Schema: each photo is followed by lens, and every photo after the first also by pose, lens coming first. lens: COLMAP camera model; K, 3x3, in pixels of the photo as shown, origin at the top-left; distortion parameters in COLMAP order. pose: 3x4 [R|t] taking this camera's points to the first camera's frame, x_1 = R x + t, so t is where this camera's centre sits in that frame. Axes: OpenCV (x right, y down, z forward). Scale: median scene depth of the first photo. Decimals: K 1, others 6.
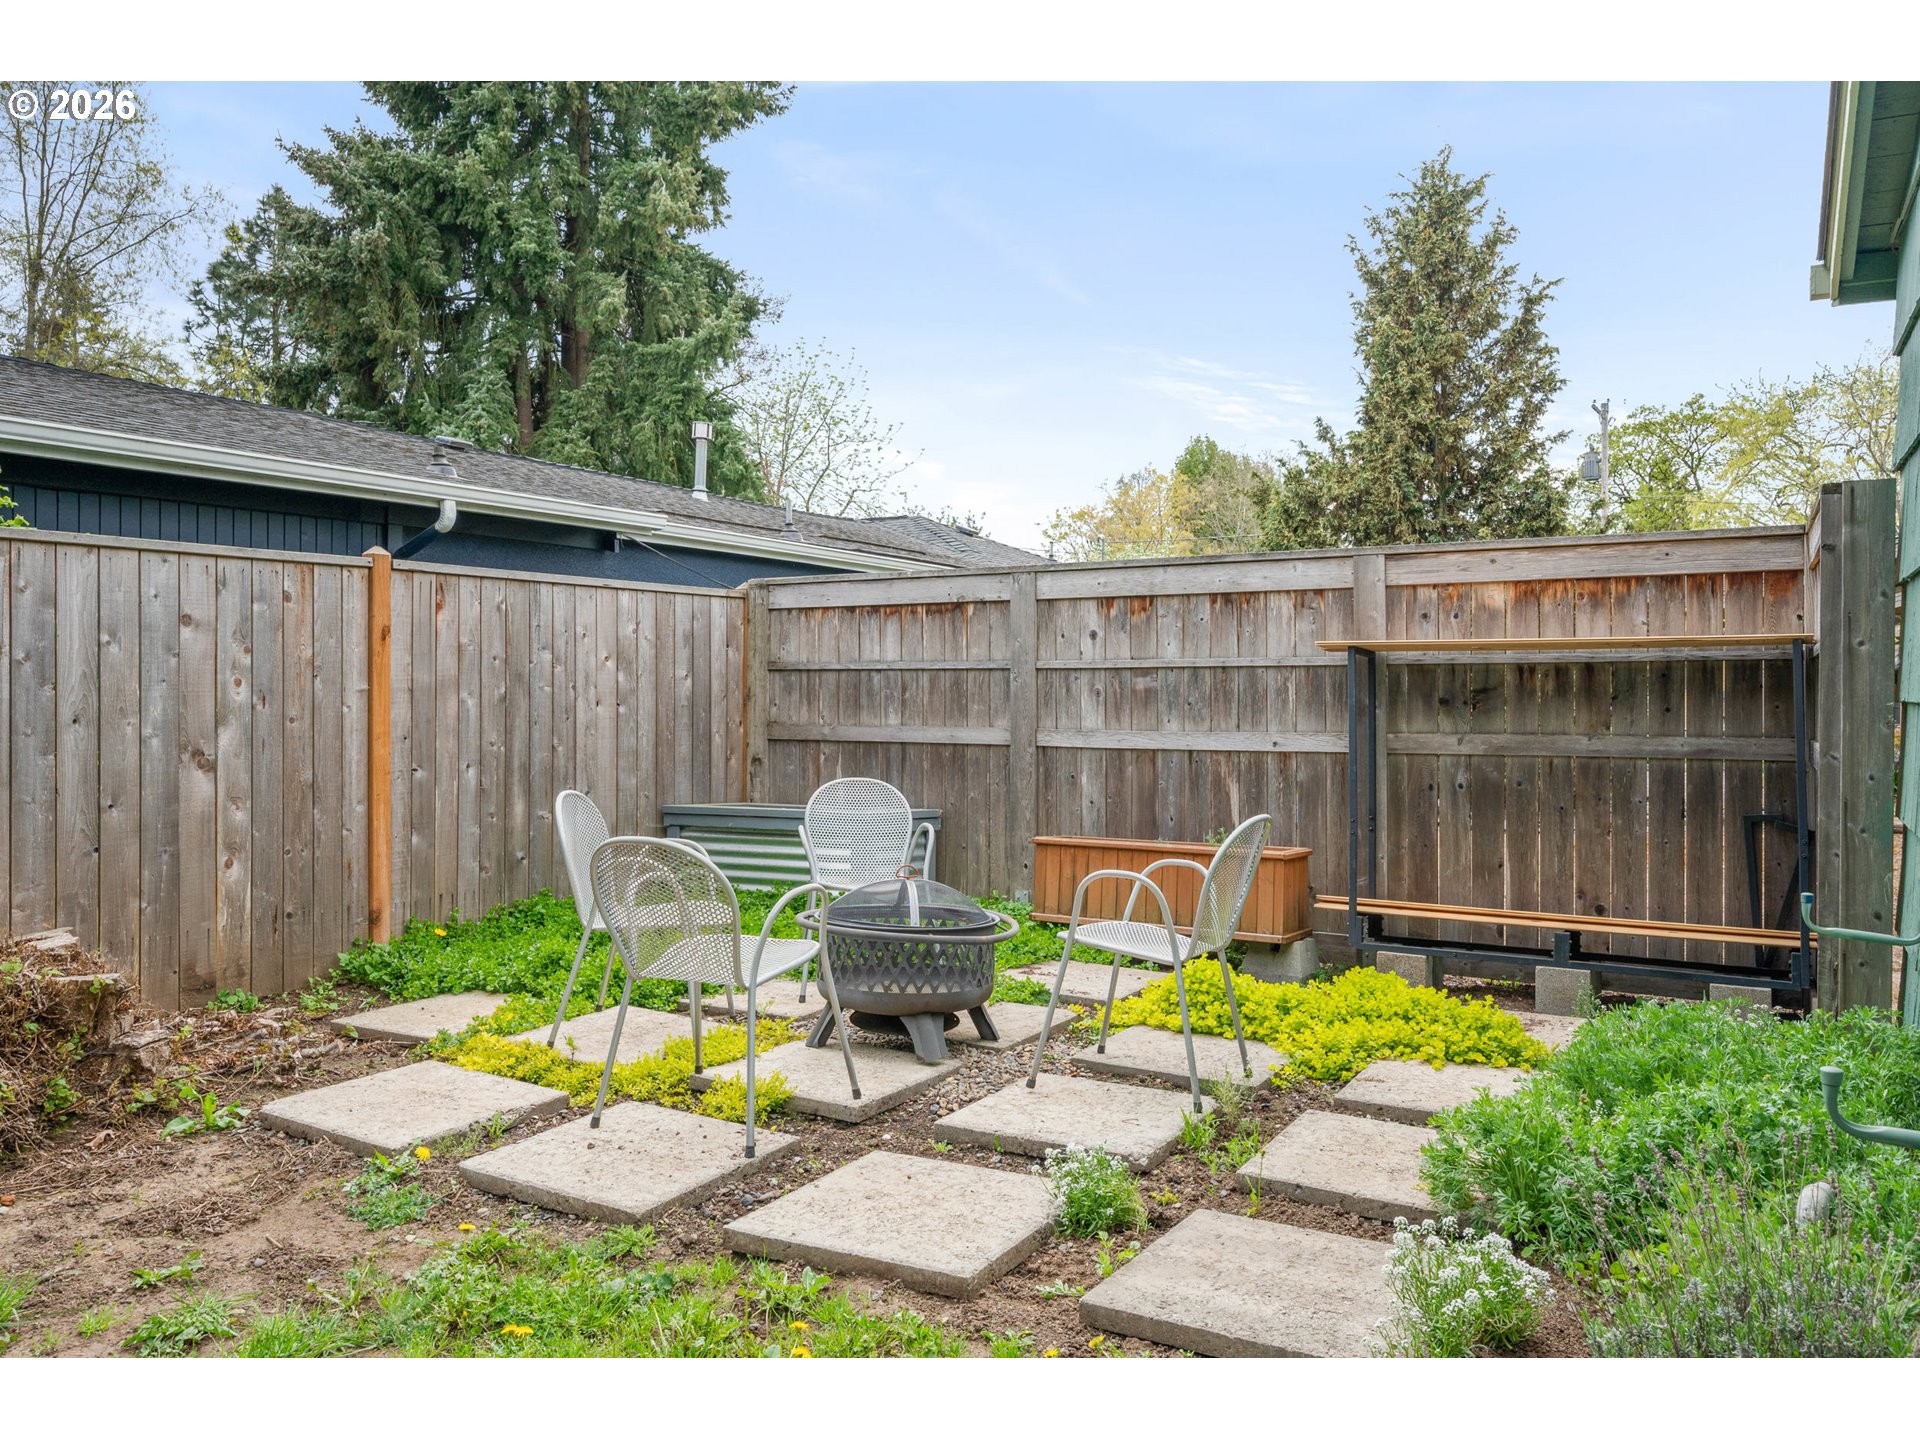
lens RADIAL K [[1394.6, 0, 980.6], [0, 1394.6, 712.6], [0, 0, 1]] dist [-0.001325, -0.001399]
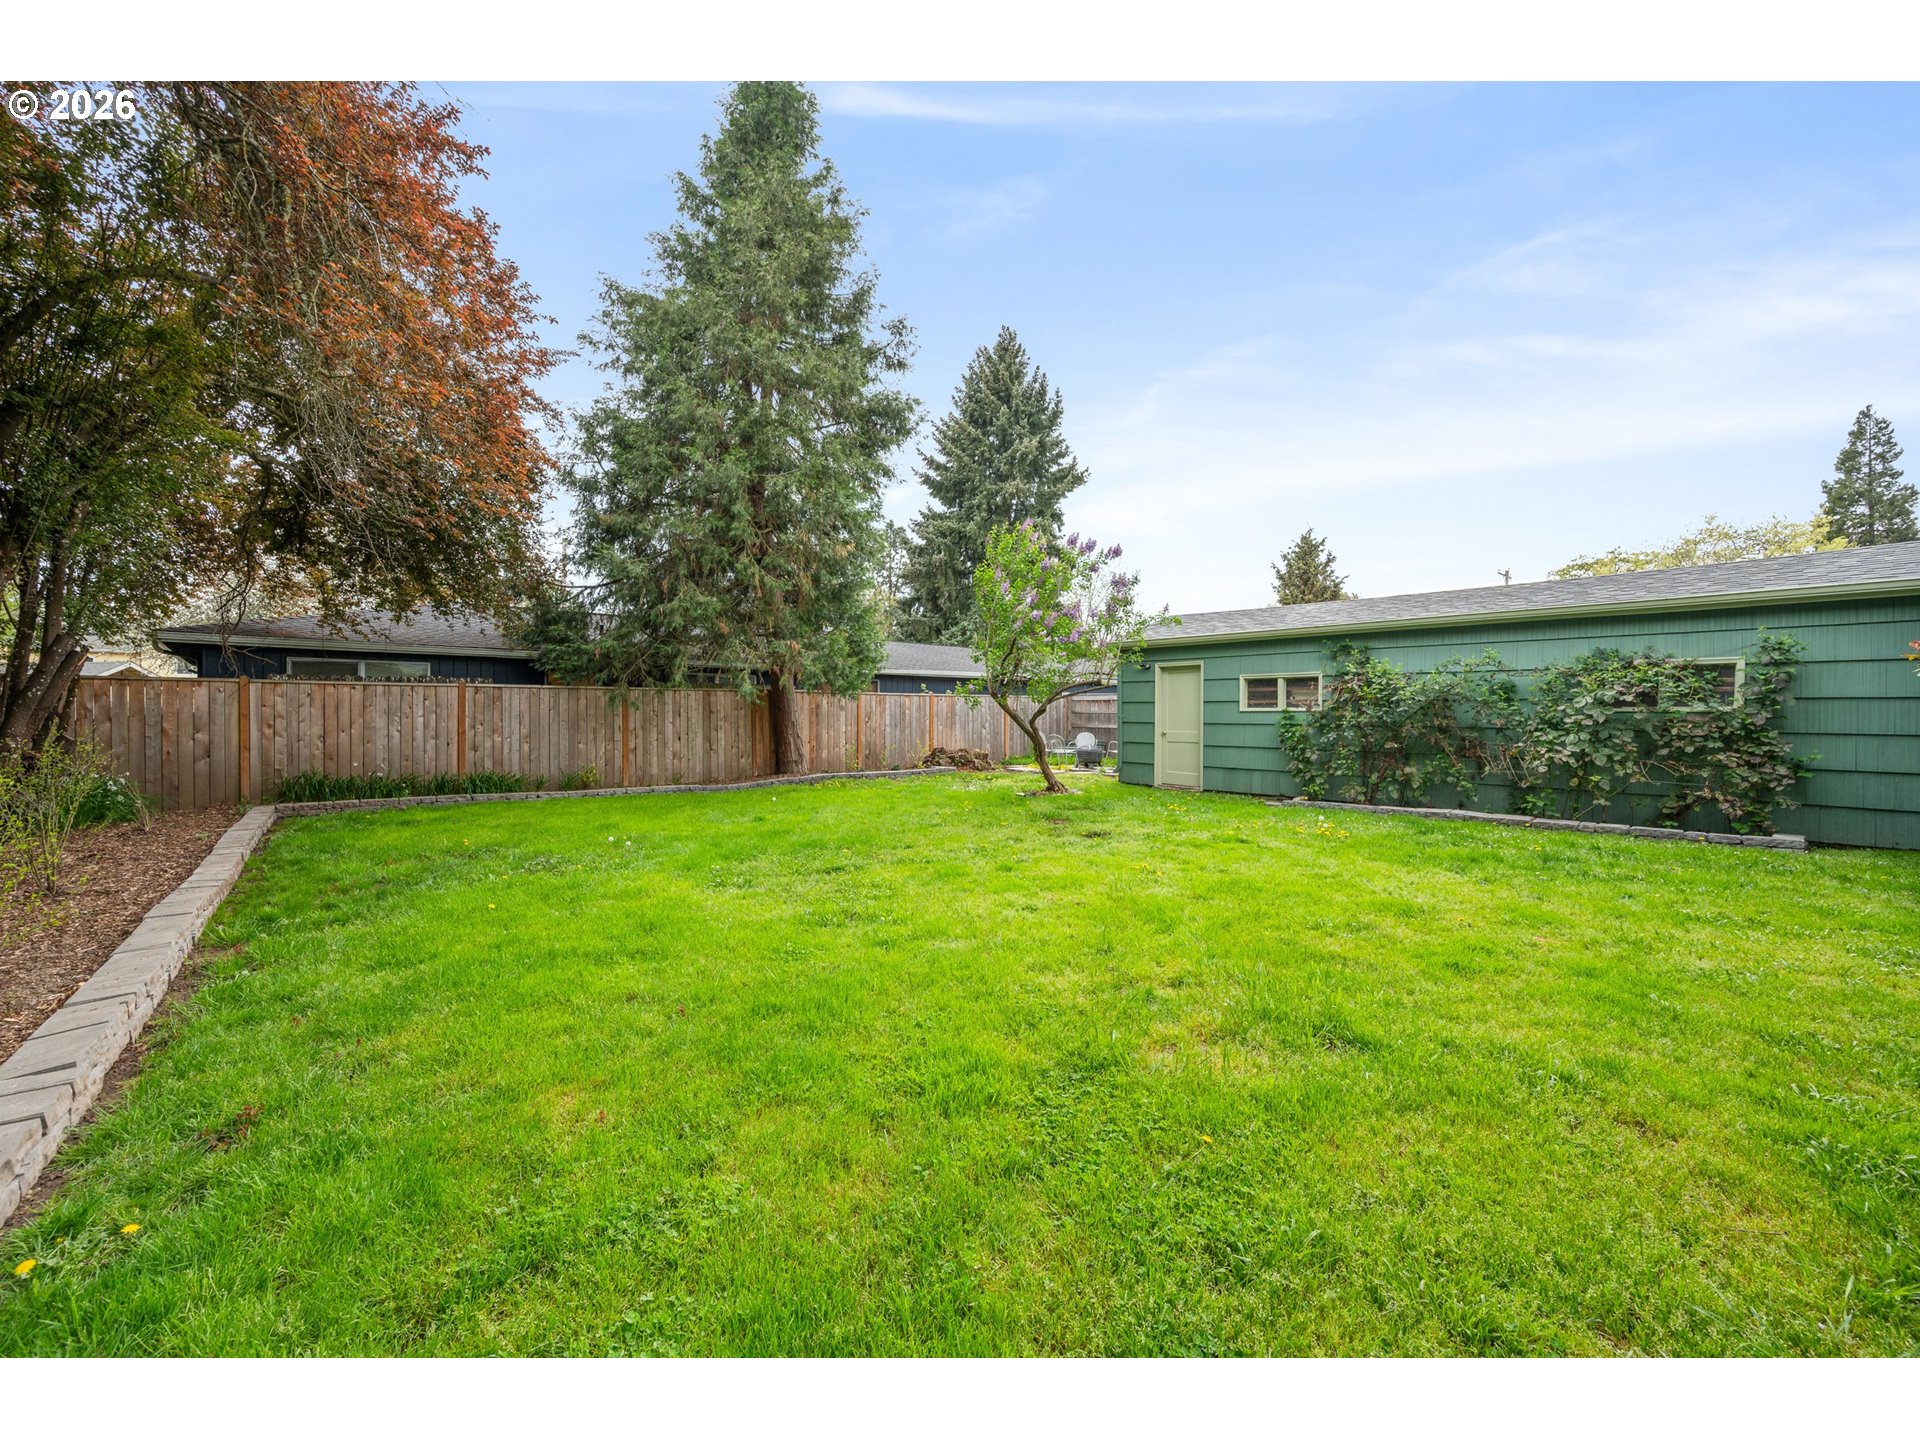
lens RADIAL K [[780.6, 0, 955.8], [0, 780.6, 754.9], [0, 0, 1]] dist [0.000834, -0.000164]
pose [[0.953491, 0.022716, -0.300565, 0.128672], [-0.010952, 0.999109, 0.040766, 0.004198], [0.301223, -0.035579, 0.952890, -0.783005]]
